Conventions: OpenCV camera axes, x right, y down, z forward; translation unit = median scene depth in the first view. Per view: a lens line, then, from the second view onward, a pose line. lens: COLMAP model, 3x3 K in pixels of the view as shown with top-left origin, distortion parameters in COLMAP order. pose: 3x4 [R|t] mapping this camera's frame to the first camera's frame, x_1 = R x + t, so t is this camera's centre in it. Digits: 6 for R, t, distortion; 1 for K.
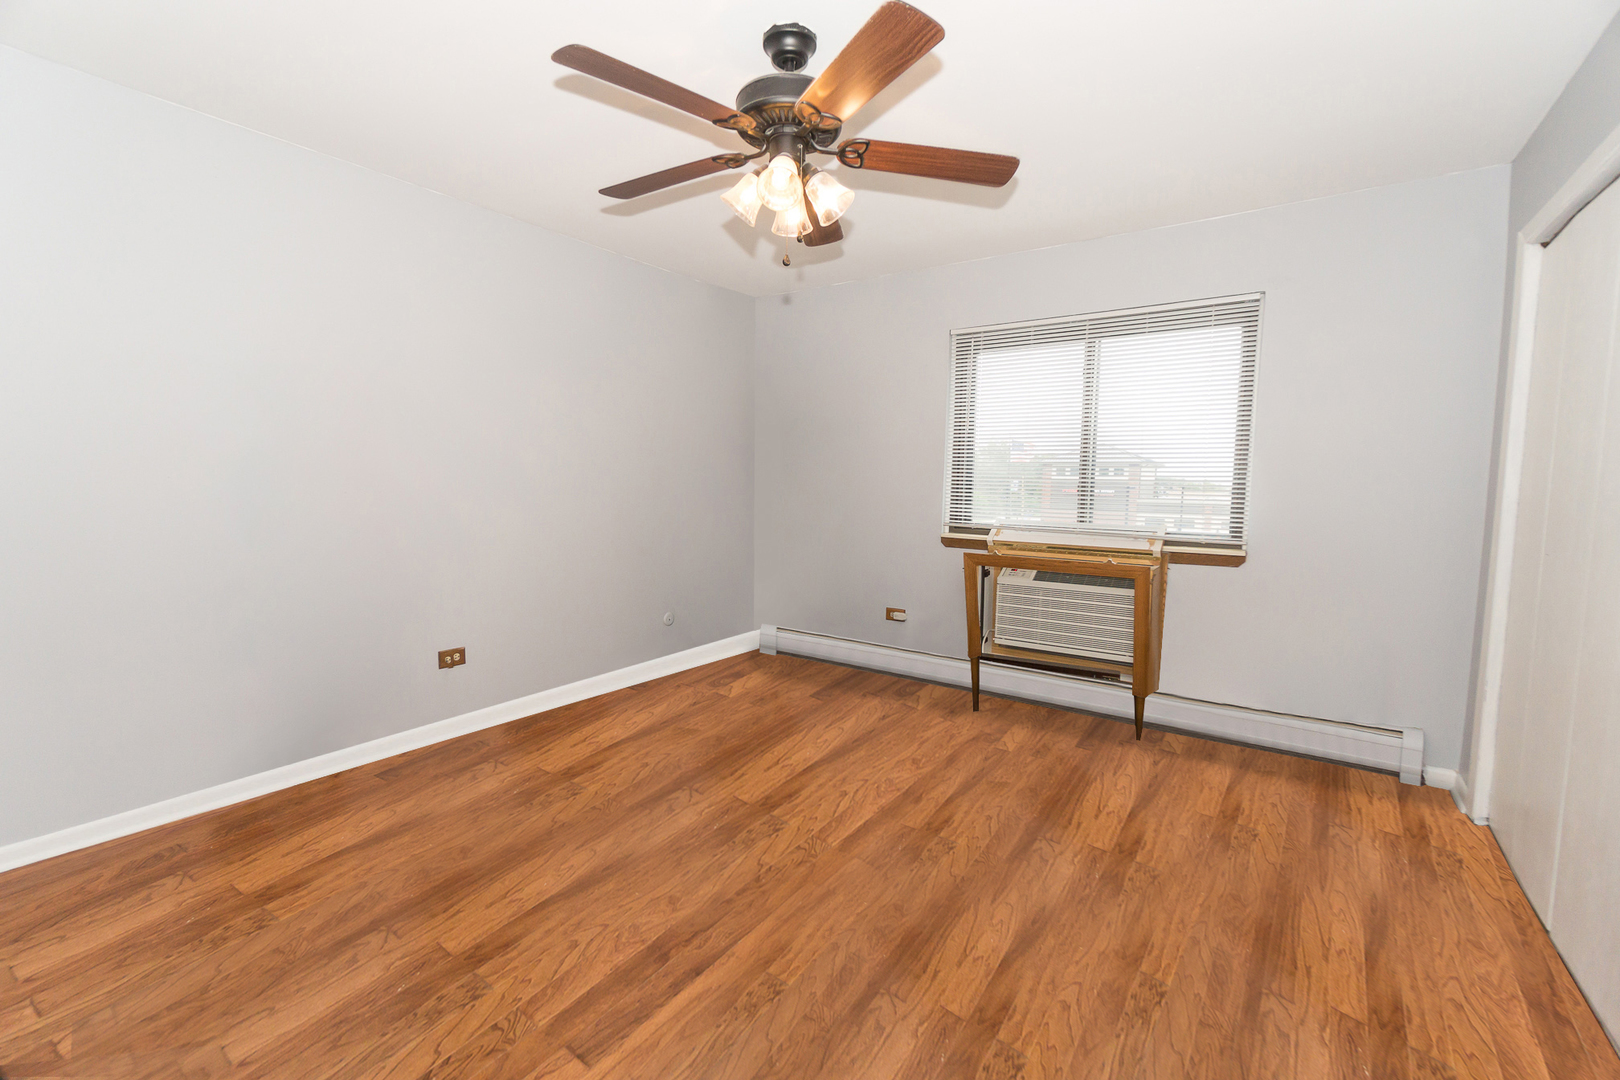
lens RADIAL K [[675.1, 0, 816.2], [0, 675.1, 514.2], [0, 0, 1]] dist [0.028301, 0.000032]
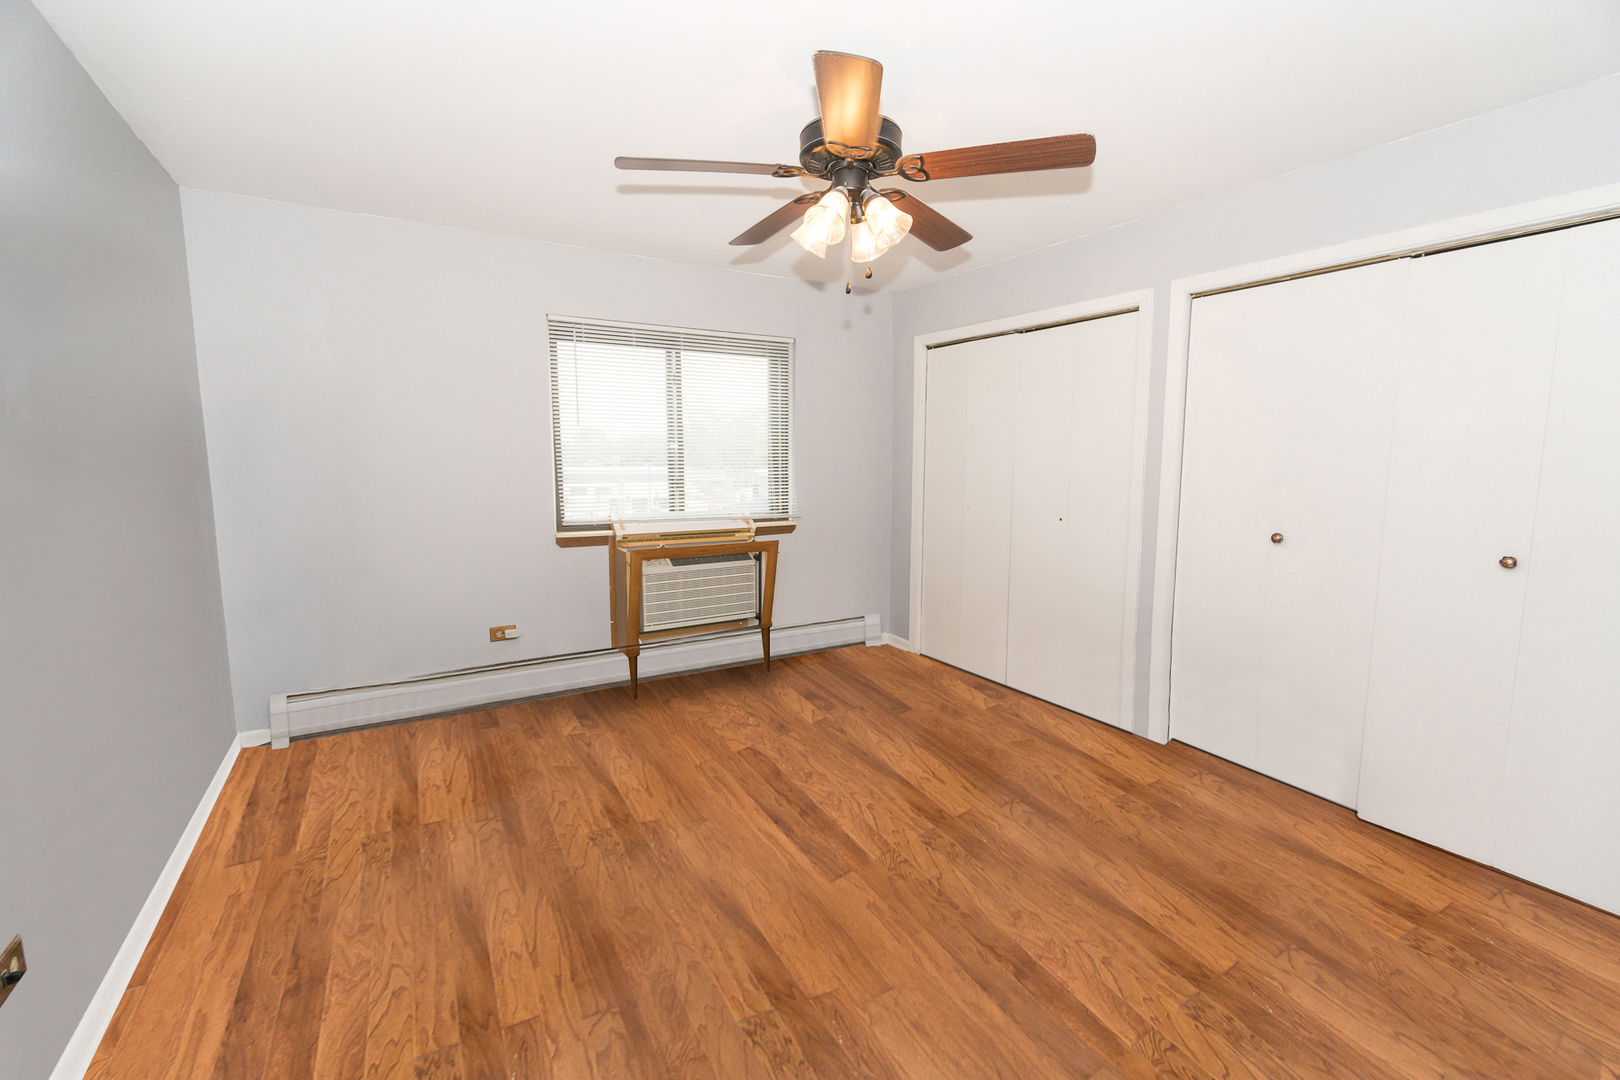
lens RADIAL K [[693.5, 0, 810.0], [0, 693.5, 540.0], [0, 0, 1]] dist [-0.010536, 0.000326]
pose [[0.421770, -0.114607, 0.899431, -0.597493], [0.058060, 0.993357, 0.099349, -0.044555], [-0.904842, 0.010319, 0.425622, 0.315894]]
